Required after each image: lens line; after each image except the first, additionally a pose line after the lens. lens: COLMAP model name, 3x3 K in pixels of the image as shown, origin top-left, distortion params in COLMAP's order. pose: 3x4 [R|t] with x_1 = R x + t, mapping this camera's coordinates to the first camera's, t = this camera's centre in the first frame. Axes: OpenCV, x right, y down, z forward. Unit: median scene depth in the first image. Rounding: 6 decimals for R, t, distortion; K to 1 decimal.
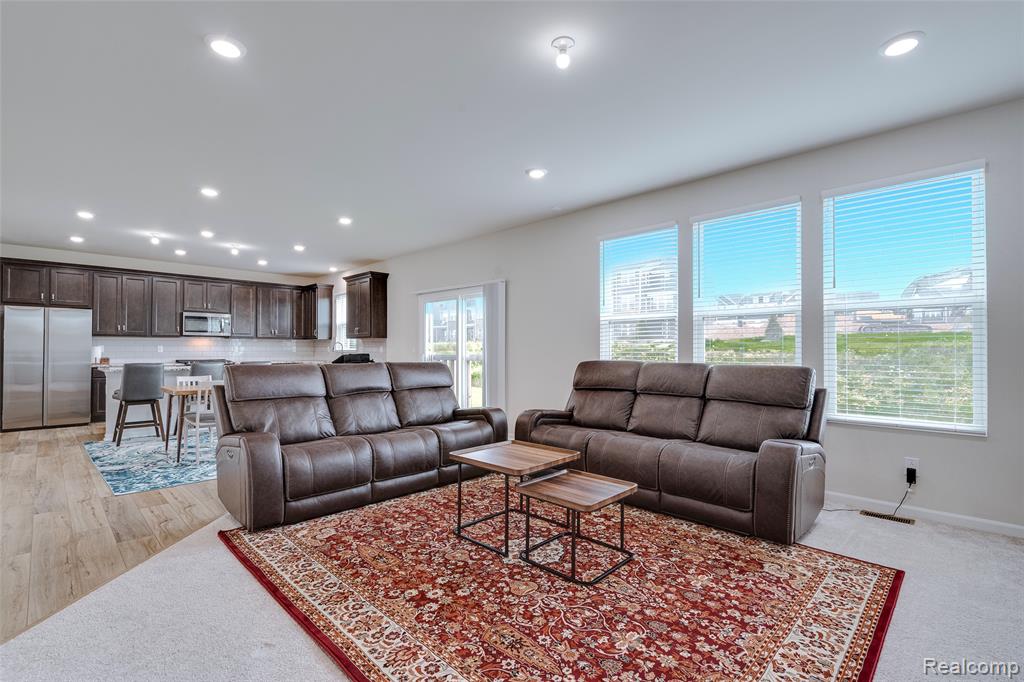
lens RADIAL K [[466.3, 0, 512.4], [0, 466.3, 342.6], [0, 0, 1]] dist [-0.009311, 0.002545]
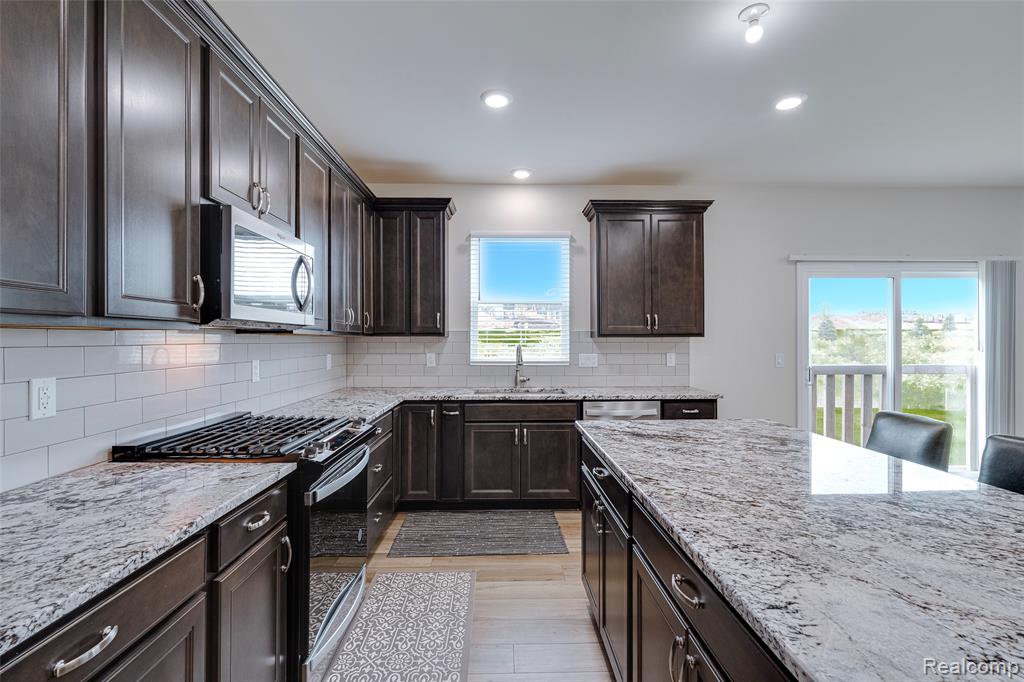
lens RADIAL K [[466.3, 0, 508.4], [0, 466.3, 339.5], [0, 0, 1]] dist [-0.009311, 0.002545]
pose [[0.702717, -0.001162, 0.711468, -1.641684], [-0.007694, 0.999928, 0.009232, -0.020980], [-0.711427, -0.011961, 0.702658, 1.646872]]
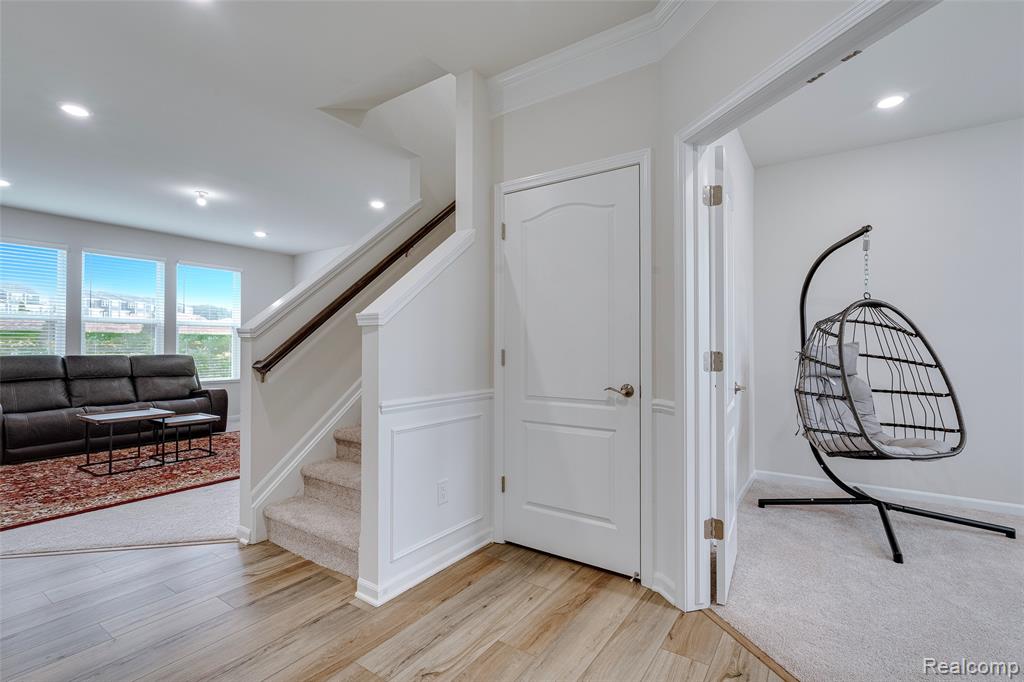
lens RADIAL K [[466.3, 0, 508.3], [0, 466.3, 338.8], [0, 0, 1]] dist [-0.009311, 0.002545]
pose [[-0.174554, 0.018969, 0.984465, -1.294874], [-0.017548, 0.999596, -0.022372, 0.002734], [-0.984491, -0.021181, -0.174150, 0.031856]]
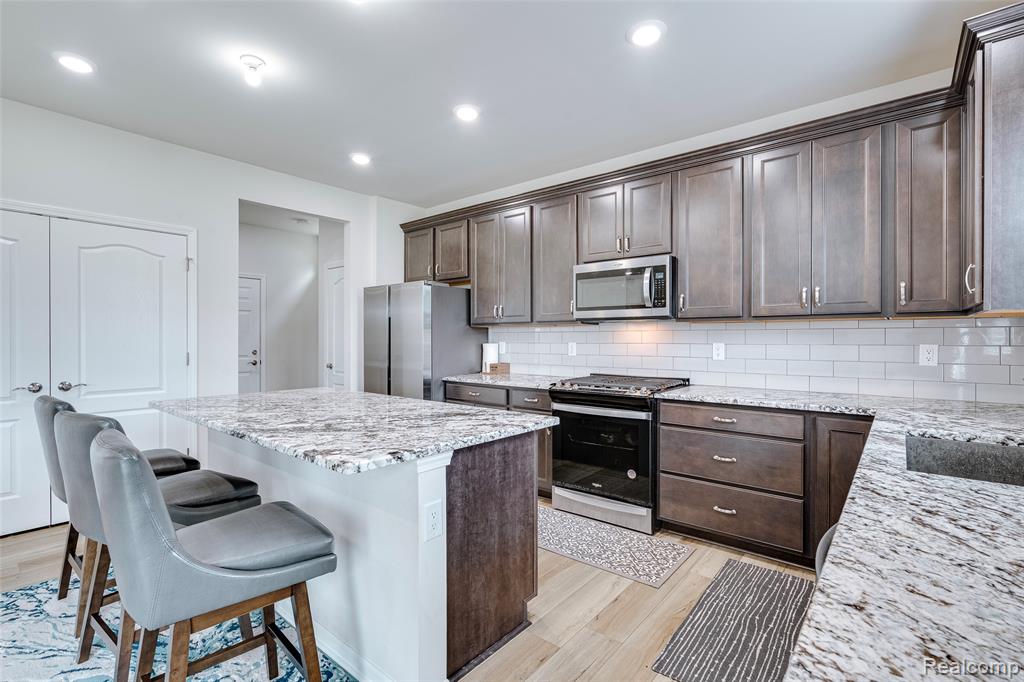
lens RADIAL K [[470.5, 0, 505.6], [0, 470.5, 342.8], [0, 0, 1]] dist [-0.007991, 0.002062]
pose [[0.083275, 0.005594, -0.996511, -0.584437], [0.012893, 0.999895, 0.006691, 0.006146], [0.996443, -0.013405, 0.083194, 1.915835]]
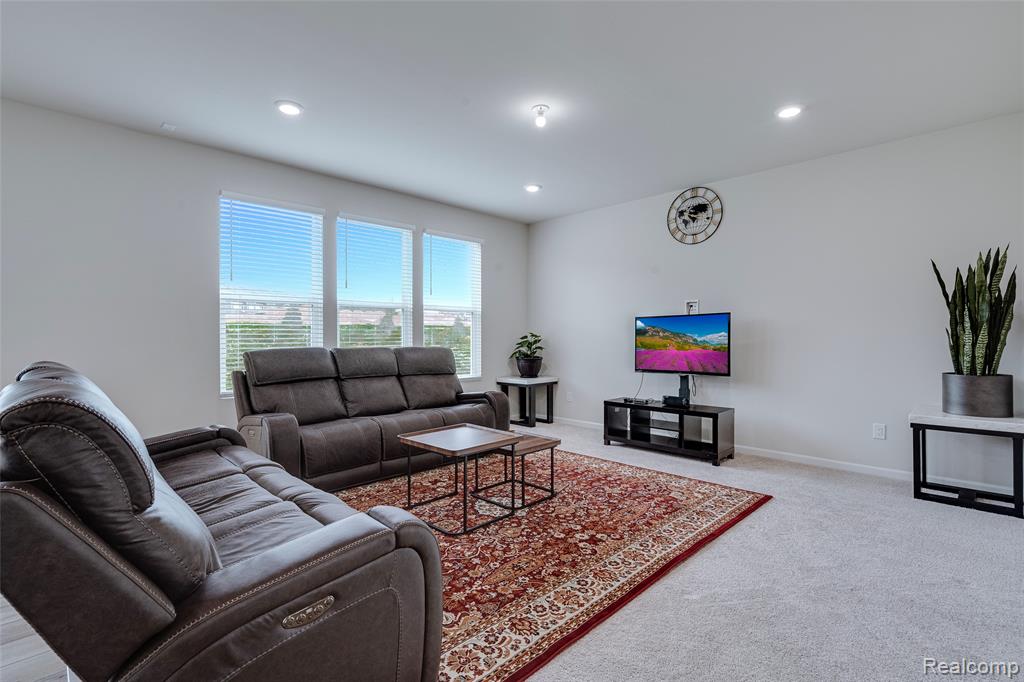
lens RADIAL K [[466.3, 0, 513.8], [0, 466.3, 342.0], [0, 0, 1]] dist [-0.009311, 0.002545]
pose [[0.010355, -0.013604, 0.999854, -0.780109], [-0.016655, 0.999766, 0.013775, 0.008463], [-0.999808, -0.016795, 0.010126, 0.661866]]
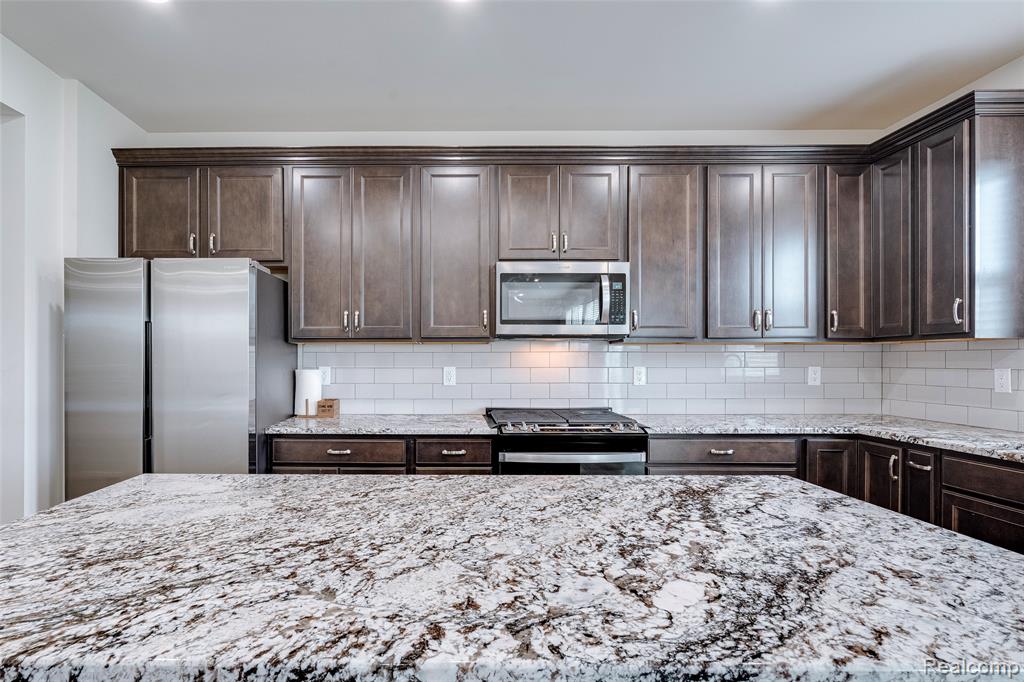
lens RADIAL K [[541.8, 0, 459.2], [0, 541.8, 353.2], [0, 0, 1]] dist [-0.000892, 0.004331]
pose [[0.697557, -0.010566, -0.716451, -0.981499], [0.012070, 0.999923, -0.002995, -0.004609], [0.716428, -0.006559, 0.697631, 1.536718]]
